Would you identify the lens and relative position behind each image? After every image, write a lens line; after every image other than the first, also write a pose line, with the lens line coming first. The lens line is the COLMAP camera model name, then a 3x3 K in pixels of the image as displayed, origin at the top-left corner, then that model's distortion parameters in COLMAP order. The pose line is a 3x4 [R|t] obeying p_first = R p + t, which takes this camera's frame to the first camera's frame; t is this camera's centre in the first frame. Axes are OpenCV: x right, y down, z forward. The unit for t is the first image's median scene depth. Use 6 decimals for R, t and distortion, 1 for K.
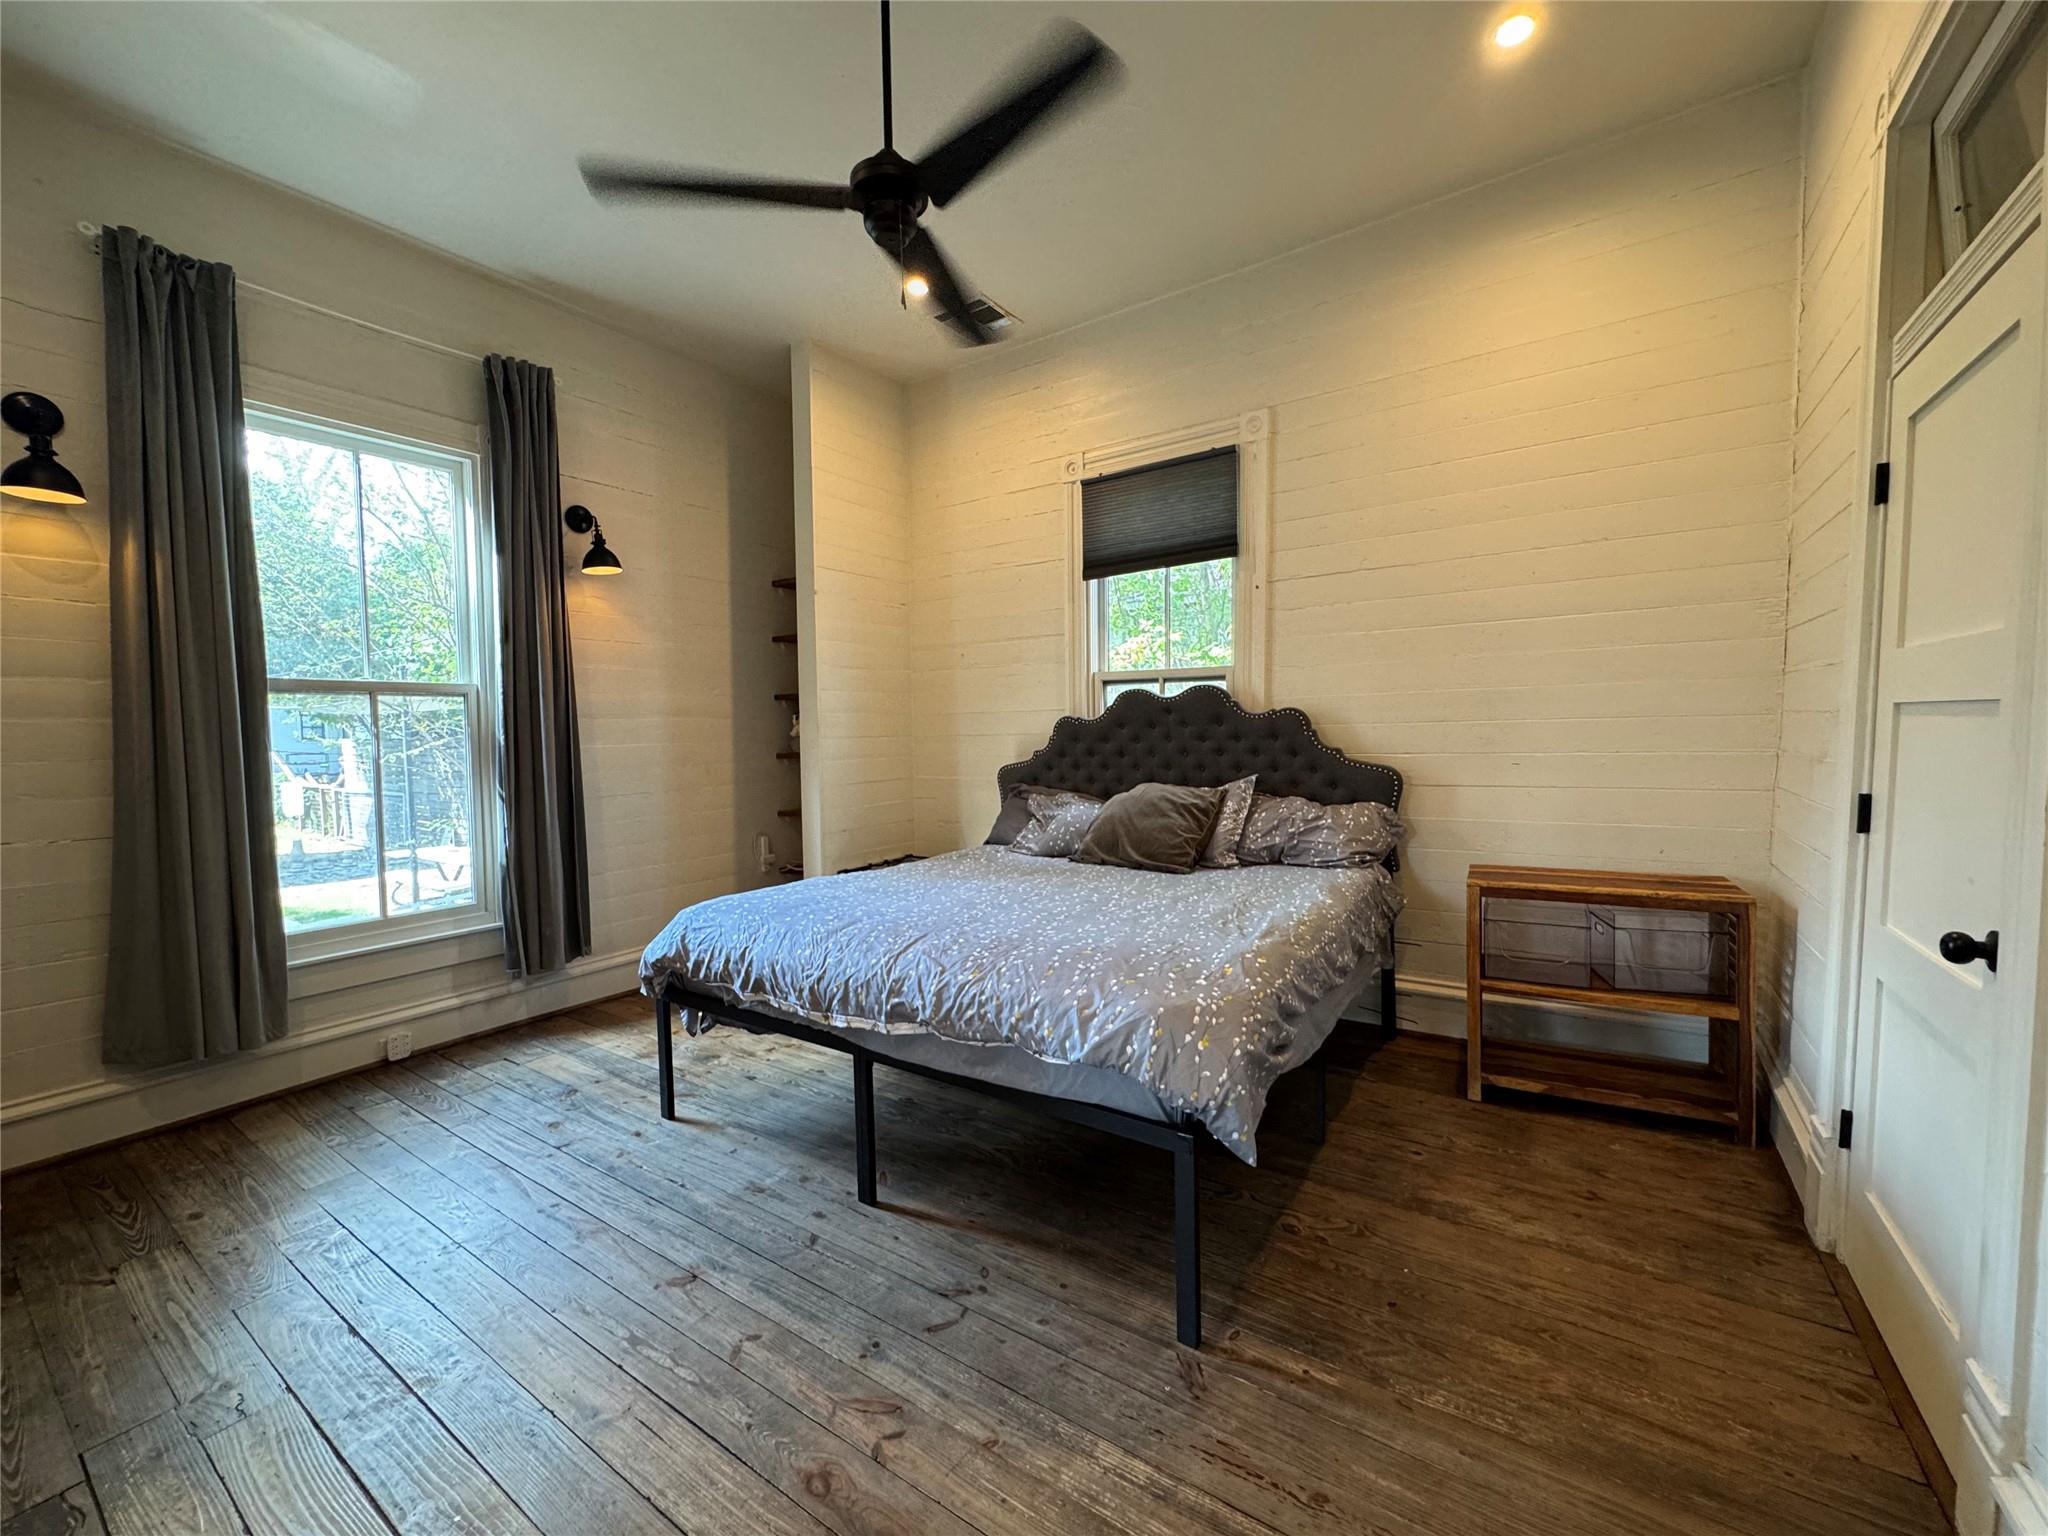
lens RADIAL K [[820.4, 0, 1025.6], [0, 820.4, 768.5], [0, 0, 1]] dist [-0.004081, 0.000047]
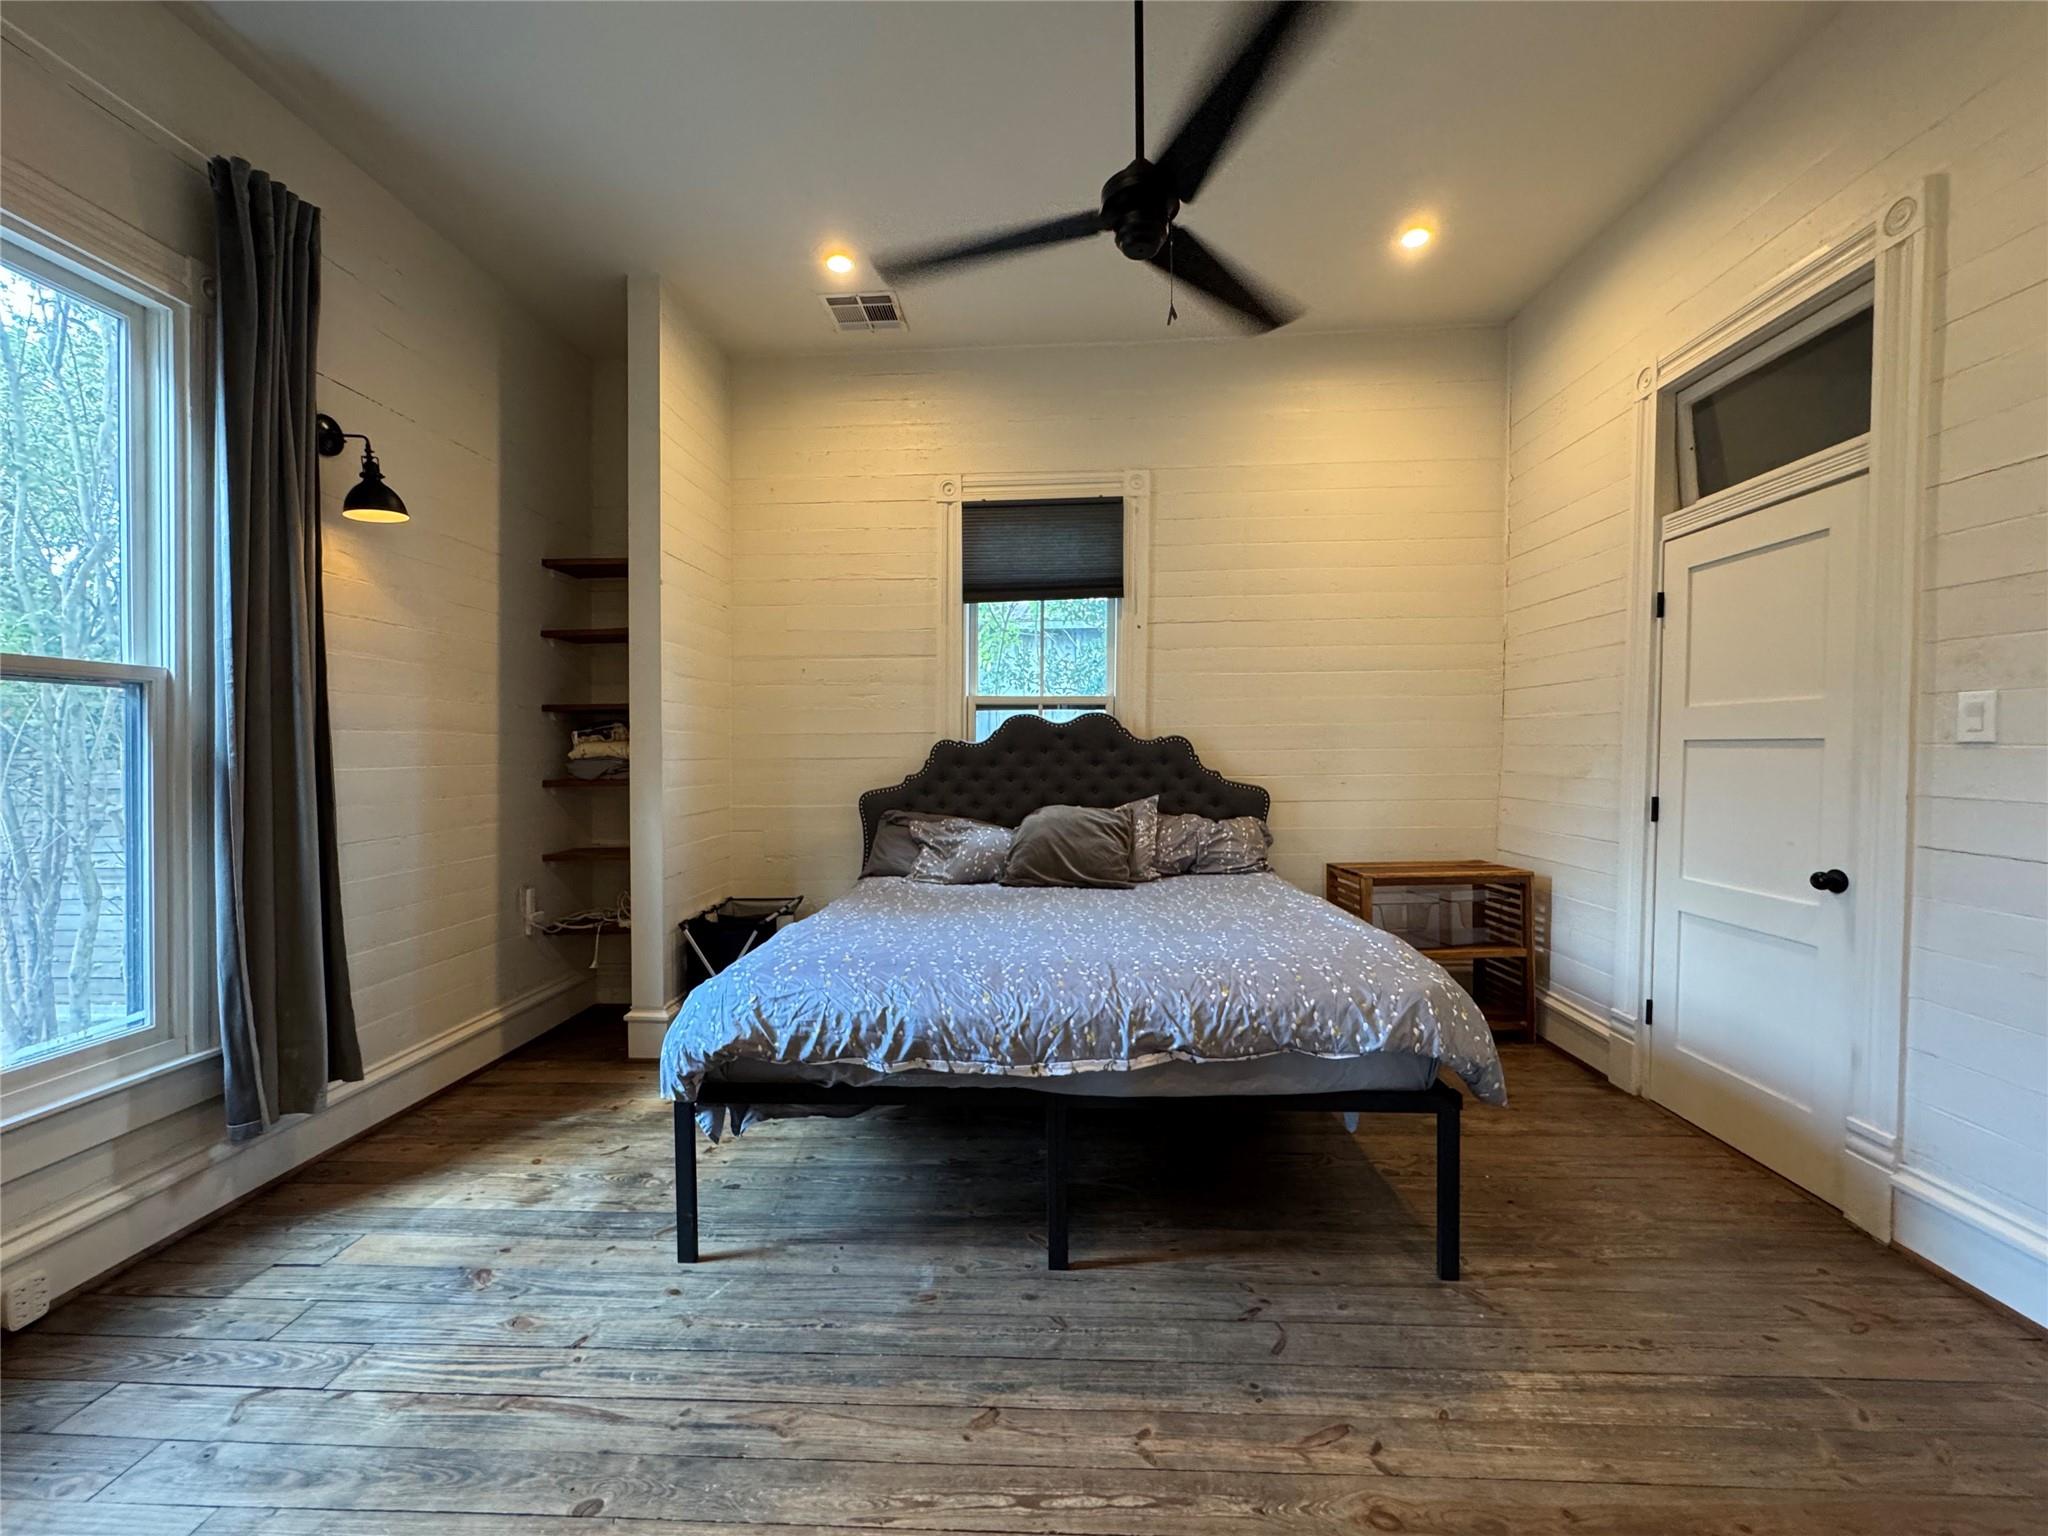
lens RADIAL K [[820.4, 0, 1023.3], [0, 820.4, 768.6], [0, 0, 1]] dist [-0.004081, 0.000047]
pose [[0.853980, 0.001584, 0.520303, -0.455621], [0.016732, 0.999395, -0.030505, 0.002405], [-0.520037, 0.034756, 0.853437, 0.147574]]
